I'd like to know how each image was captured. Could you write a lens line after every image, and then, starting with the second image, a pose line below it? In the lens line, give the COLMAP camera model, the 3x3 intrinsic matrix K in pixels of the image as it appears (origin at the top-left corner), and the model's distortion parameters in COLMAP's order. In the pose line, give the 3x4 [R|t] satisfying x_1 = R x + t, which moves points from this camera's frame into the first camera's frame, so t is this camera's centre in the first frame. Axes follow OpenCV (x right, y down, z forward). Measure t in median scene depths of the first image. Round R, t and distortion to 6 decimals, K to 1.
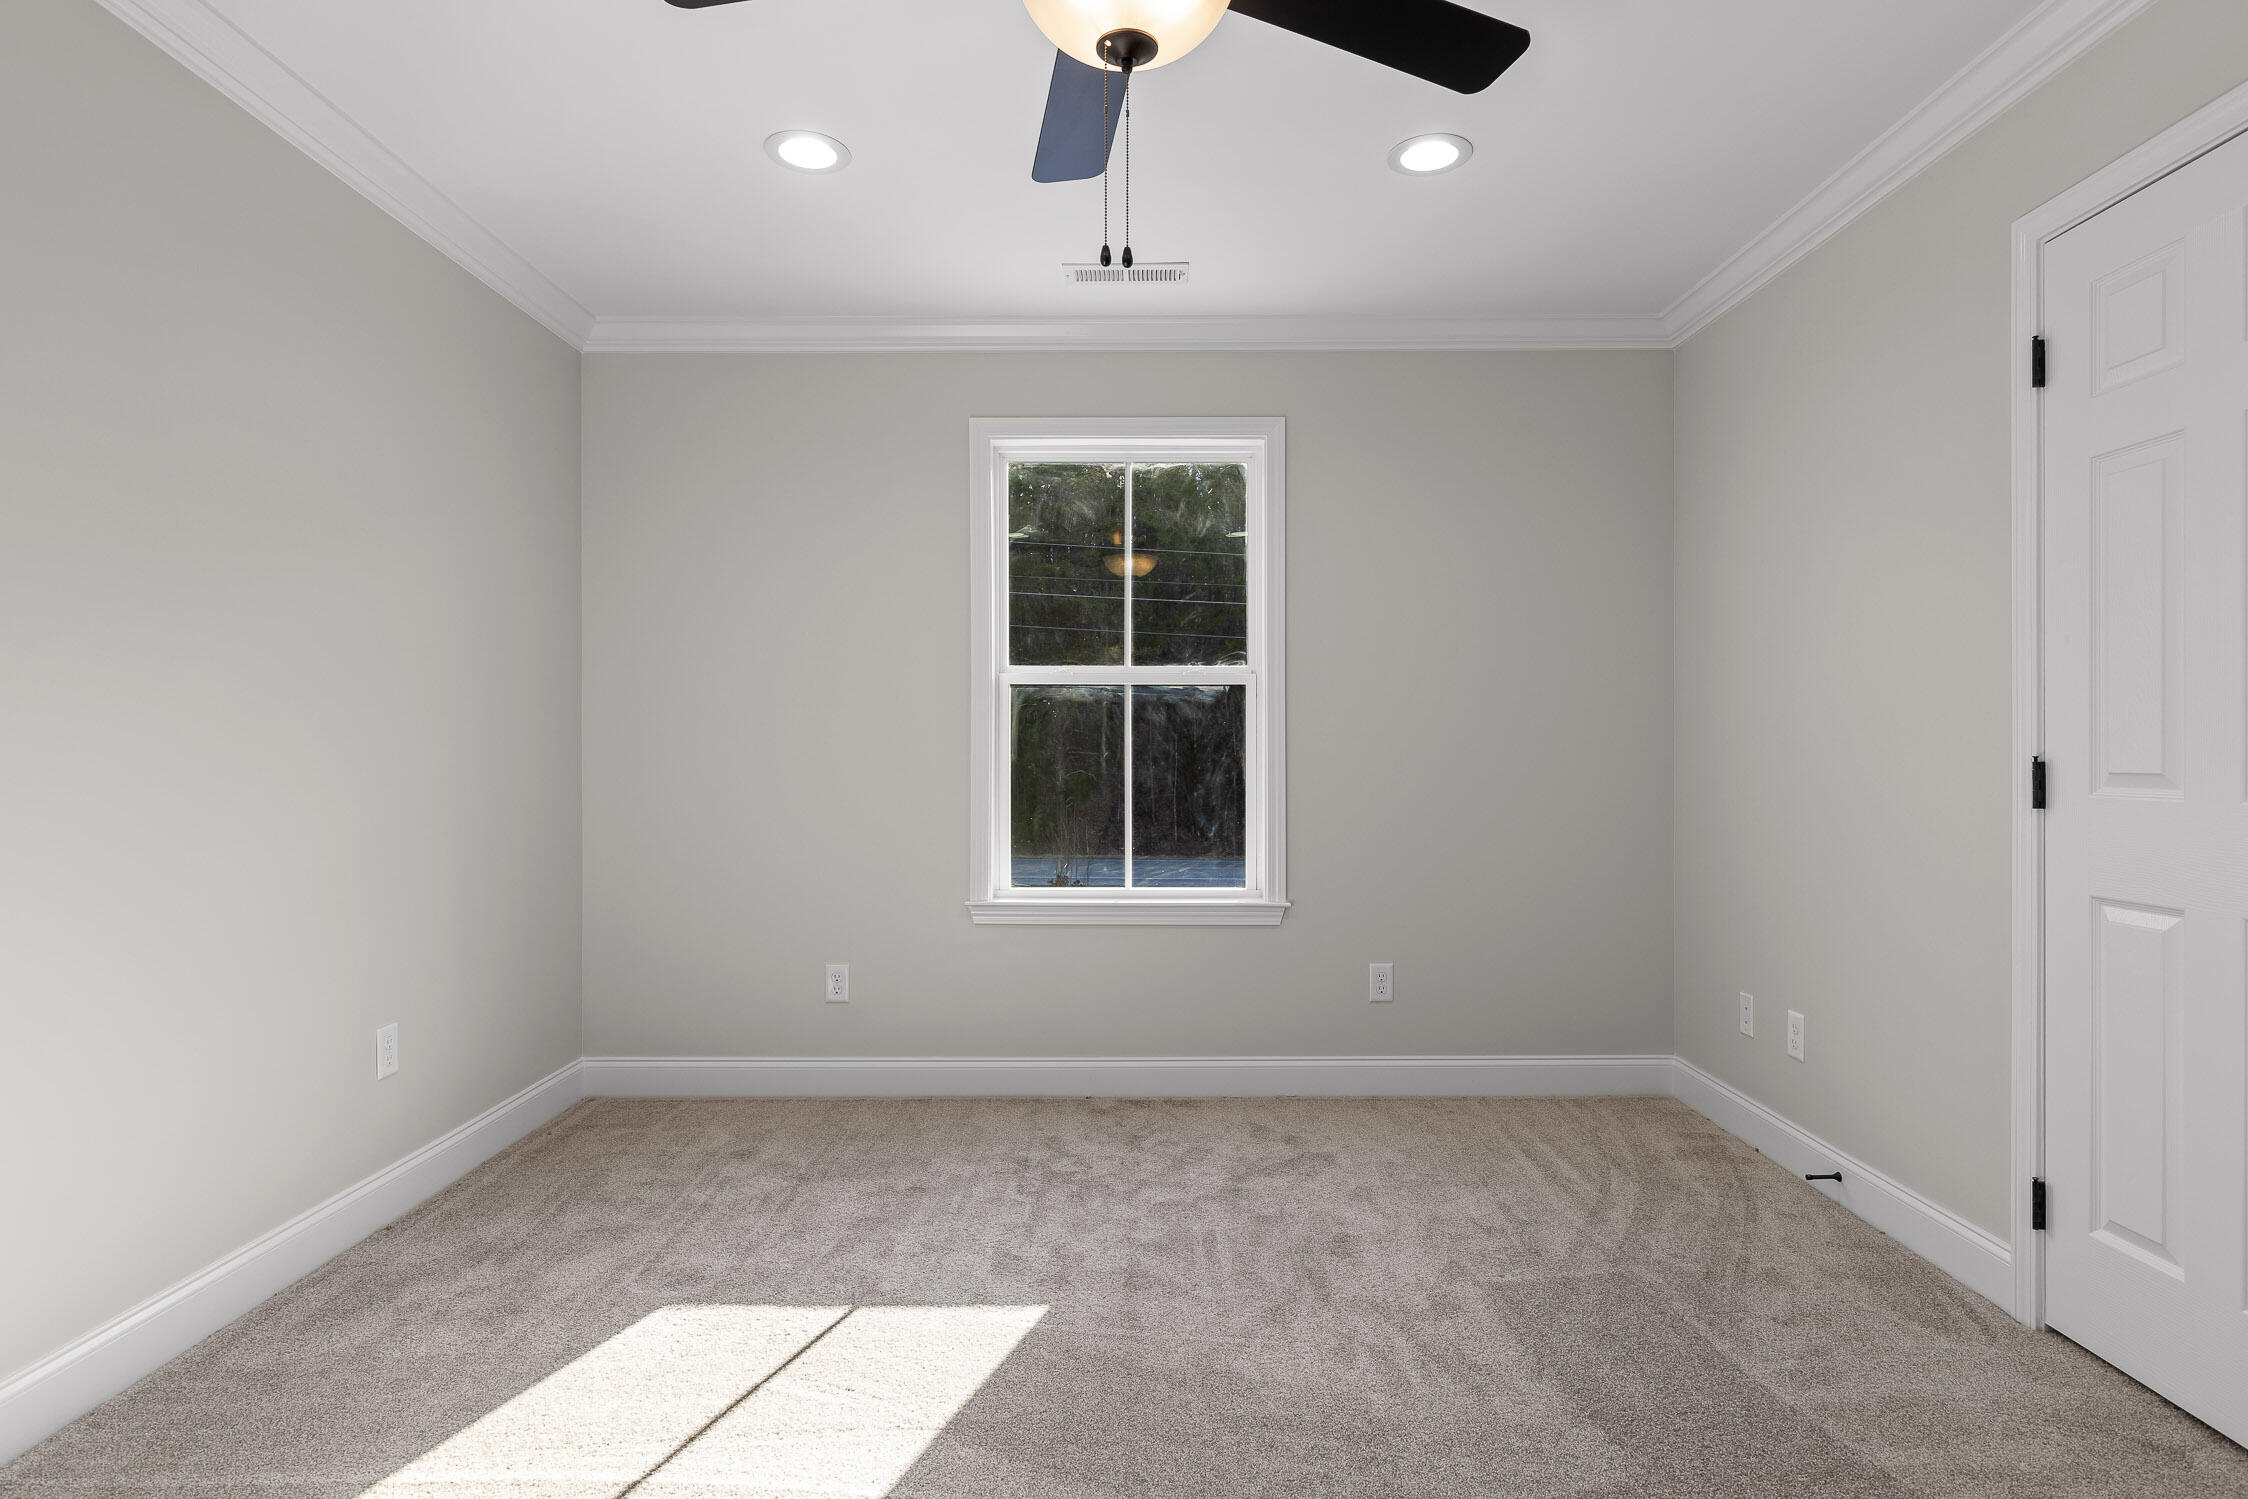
lens RADIAL K [[1207.3, 0, 1133.1], [0, 1207.3, 753.8], [0, 0, 1]] dist [0.015646, -0.001123]
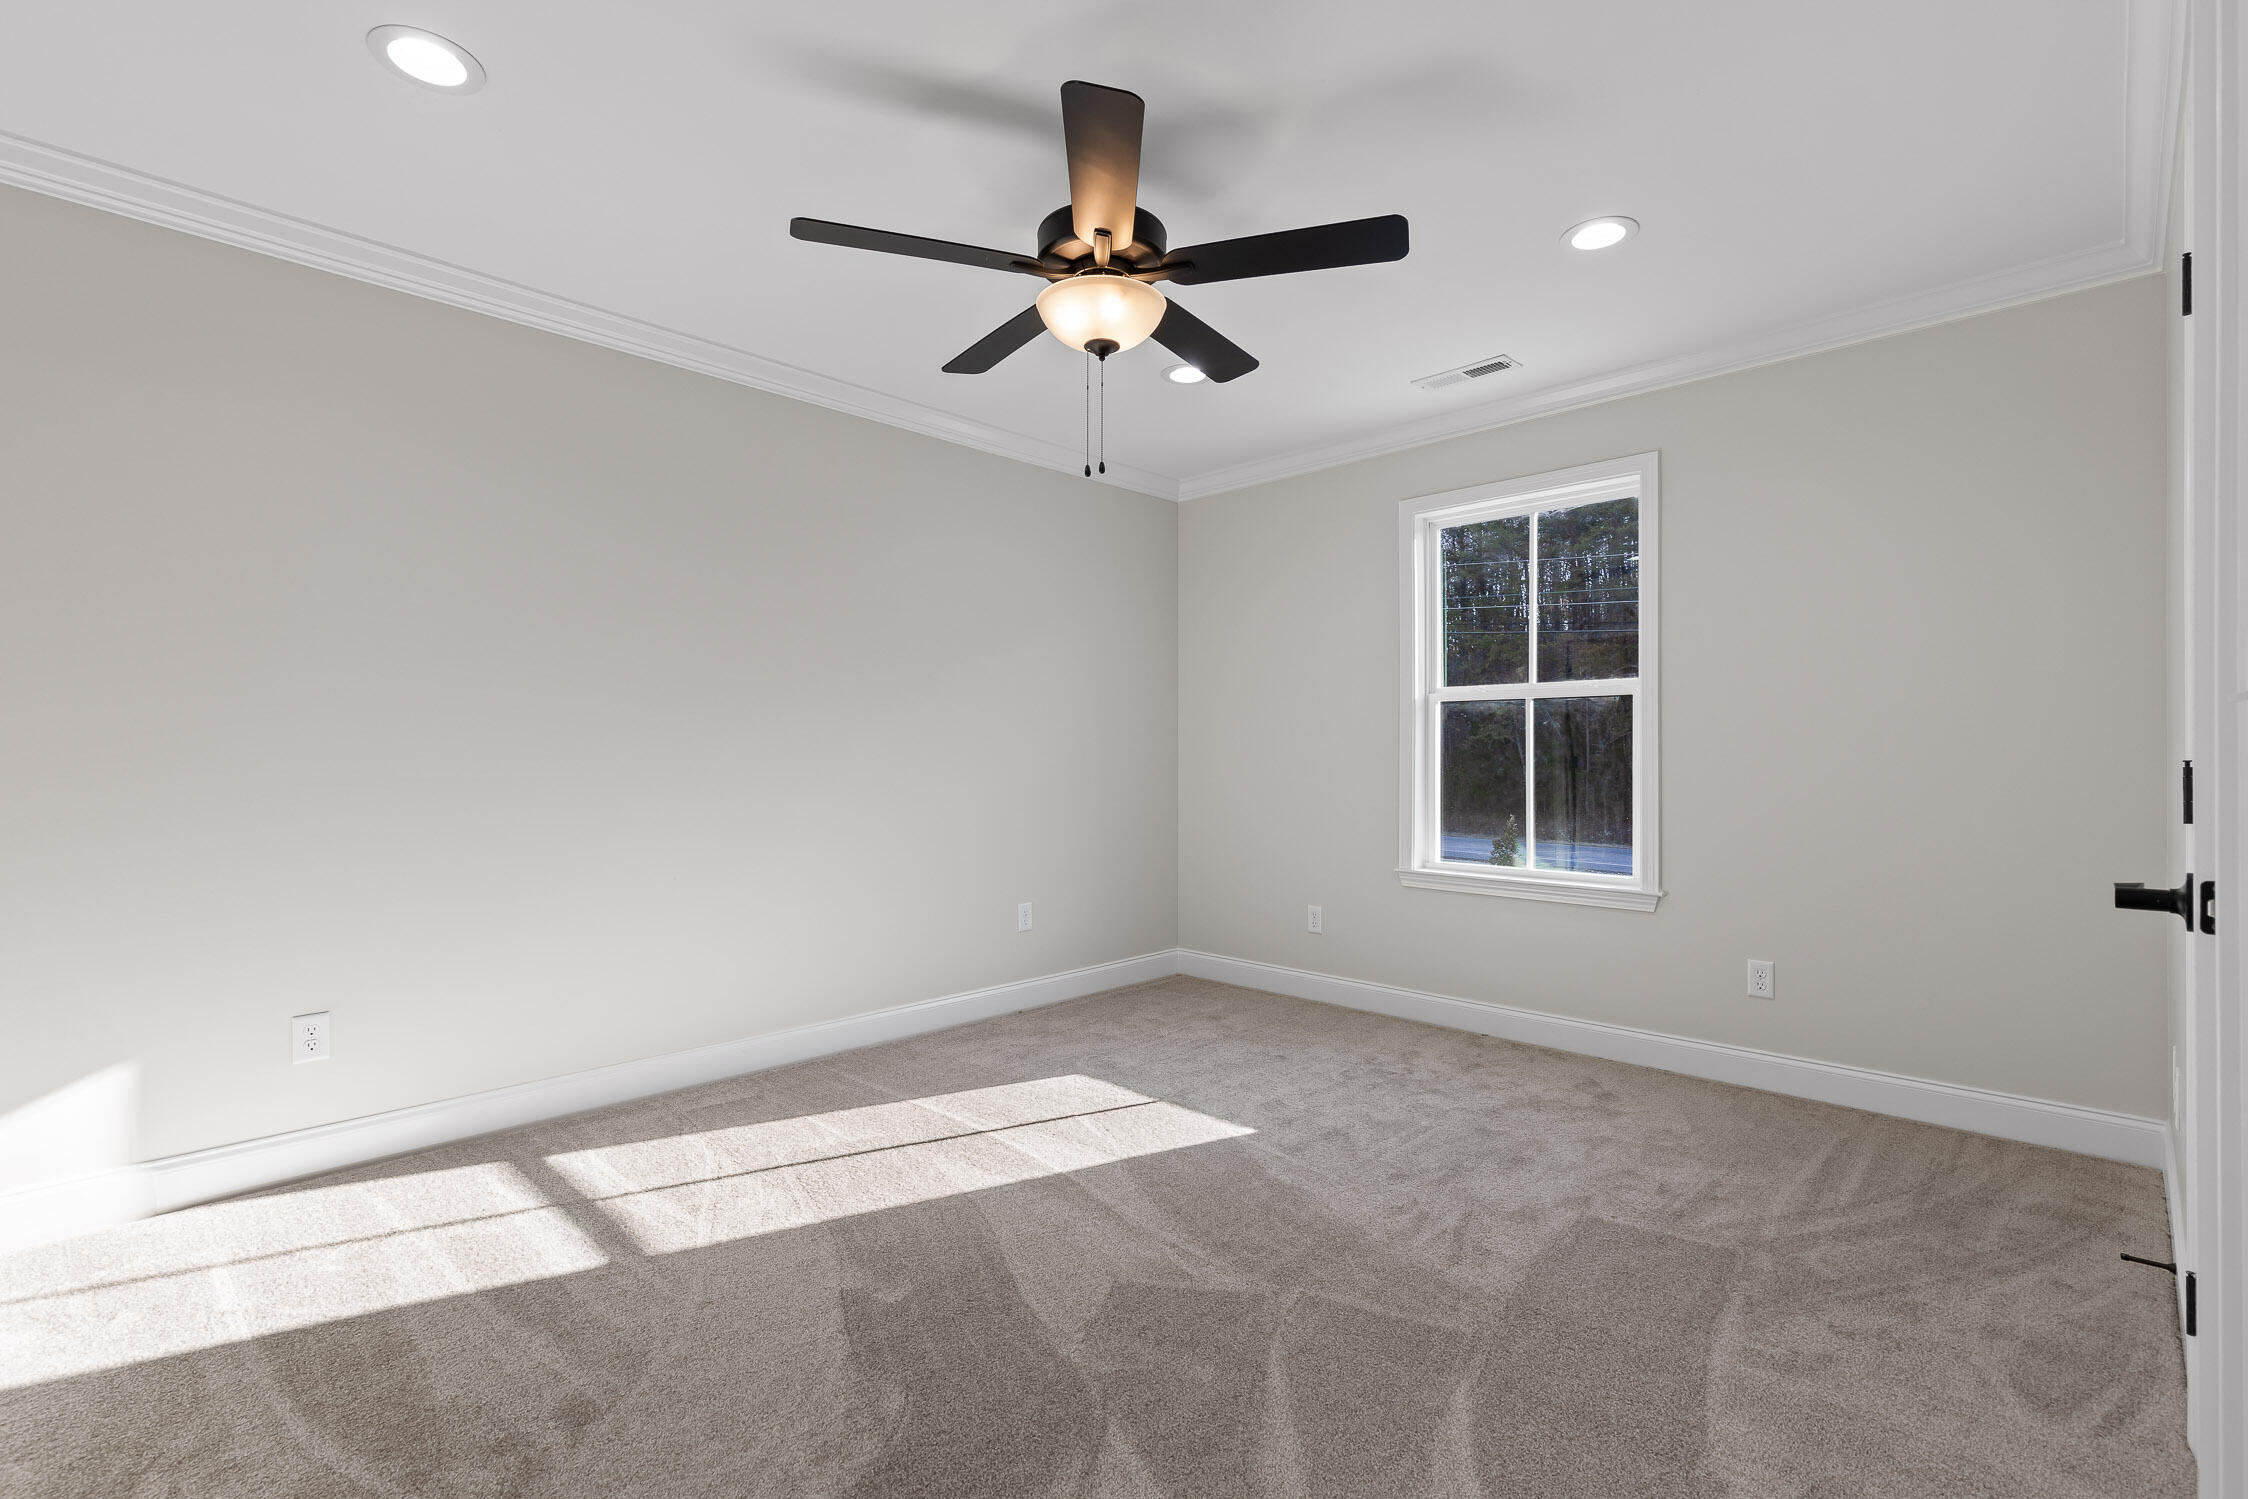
lens RADIAL K [[1029.8, 0, 1138.4], [0, 1029.8, 751.3], [0, 0, 1]] dist [0.026662, 0.000246]
pose [[0.722370, -0.001749, -0.691505, 0.509146], [-0.000454, 0.999995, -0.003004, -0.001880], [0.691507, 0.002484, 0.722366, -0.009798]]
